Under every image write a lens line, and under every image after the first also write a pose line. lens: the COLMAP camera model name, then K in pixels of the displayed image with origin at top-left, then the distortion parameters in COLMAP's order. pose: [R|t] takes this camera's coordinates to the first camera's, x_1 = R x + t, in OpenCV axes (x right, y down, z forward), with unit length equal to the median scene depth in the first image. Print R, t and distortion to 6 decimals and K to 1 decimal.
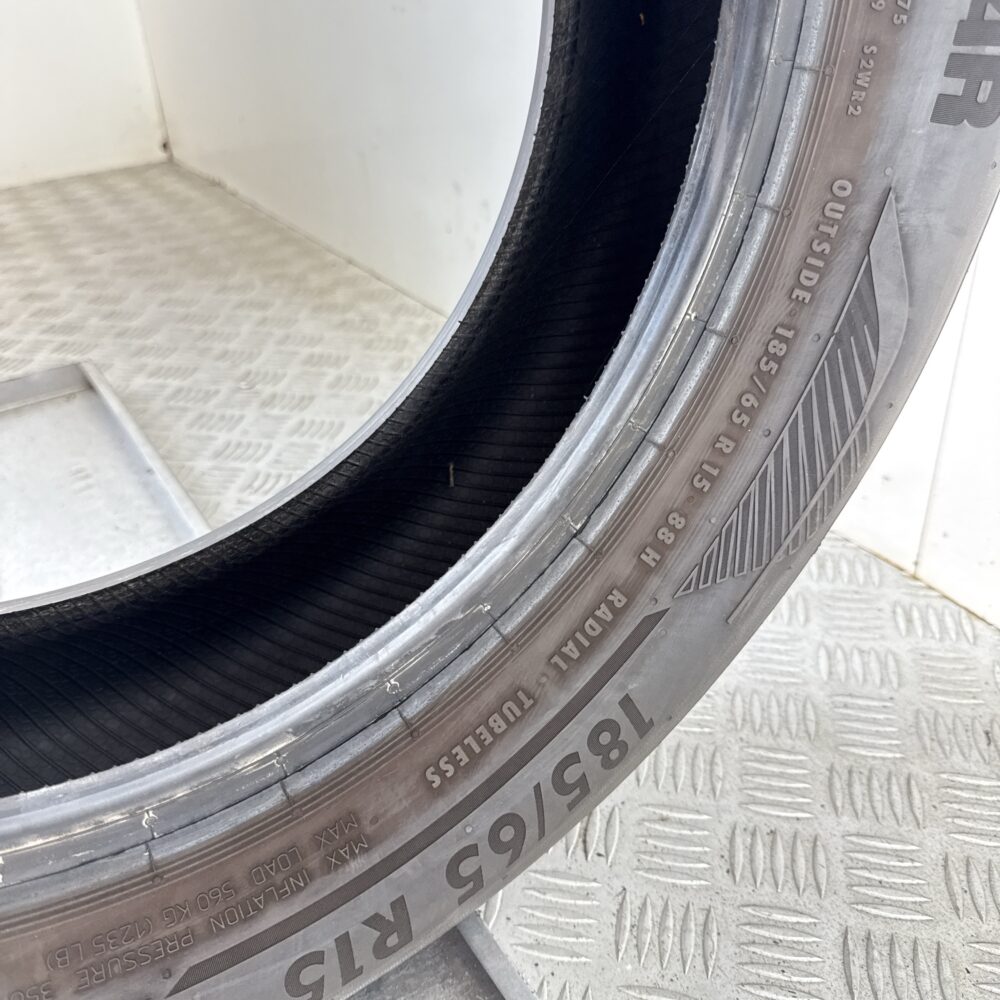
lens RADIAL K [[986.1, 0, 484.8], [0, 986.1, 504.7], [0, 0, 1]] dist [0.097197, -0.211594]
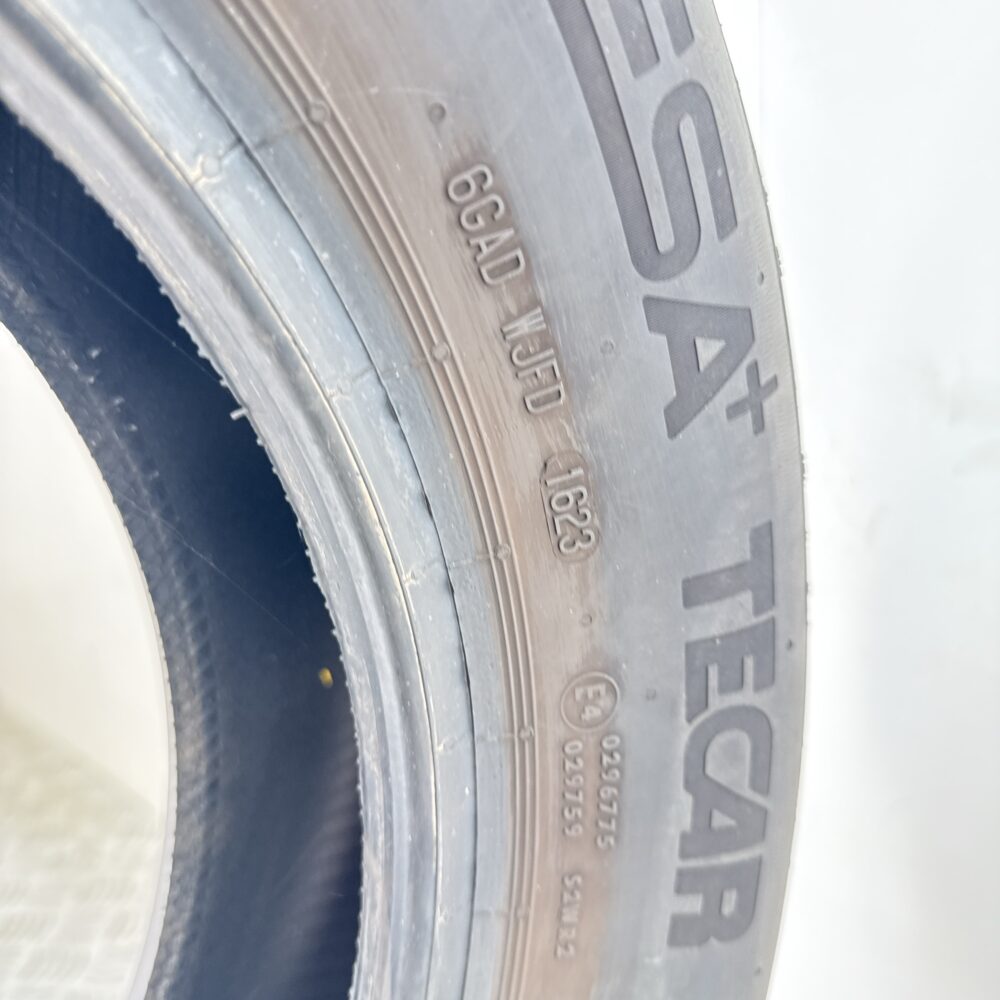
lens RADIAL K [[1010.4, 0, 500.0], [0, 1010.4, 500.0], [0, 0, 1]] dist [0.089027, -0.243011]
pose [[0.978496, -0.039129, 0.202522, 0.166439], [0.106490, 0.936706, -0.333531, -0.410581], [-0.176653, 0.347925, 0.920729, 0.185222]]
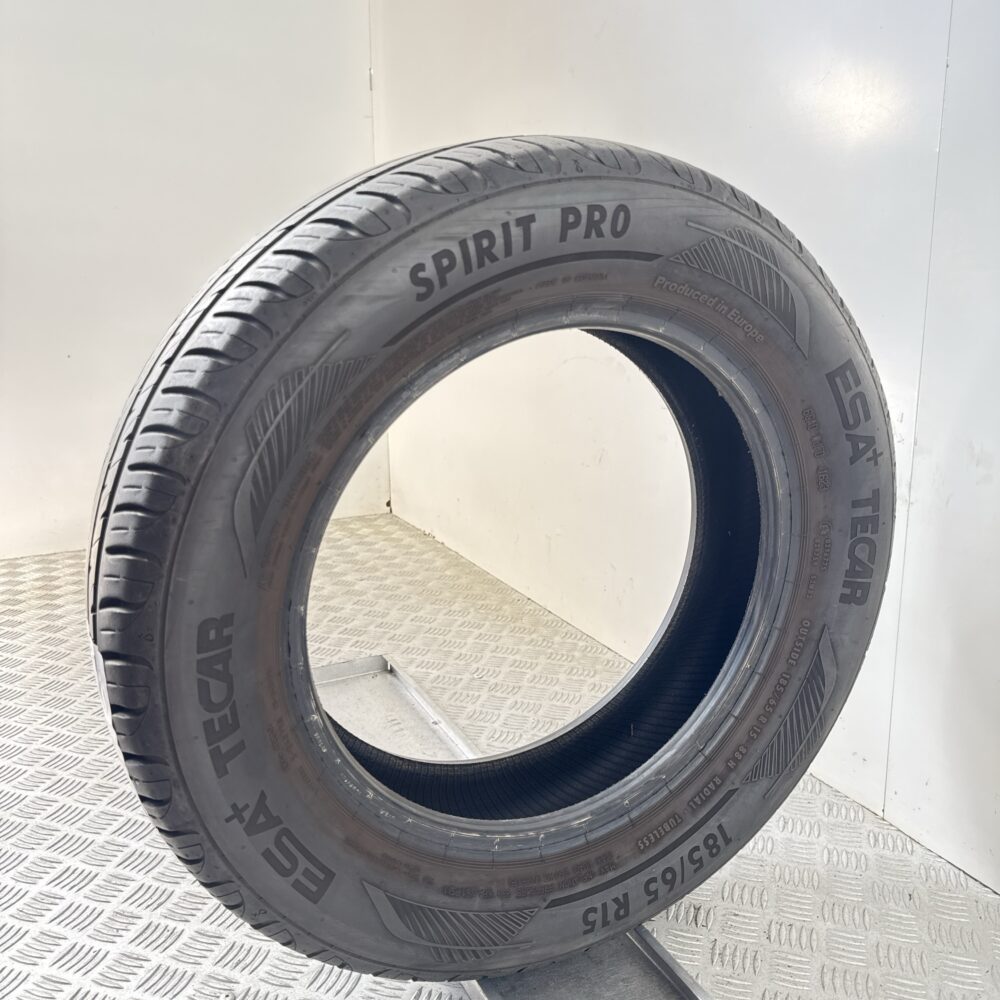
lens RADIAL K [[986.1, 0, 484.8], [0, 986.1, 504.7], [0, 0, 1]] dist [0.097197, -0.211594]
pose [[0.993999, 0.064649, -0.088241, -0.257657], [-0.088162, 0.950996, -0.296368, 0.223850], [0.064757, 0.302369, 0.950989, -1.542677]]
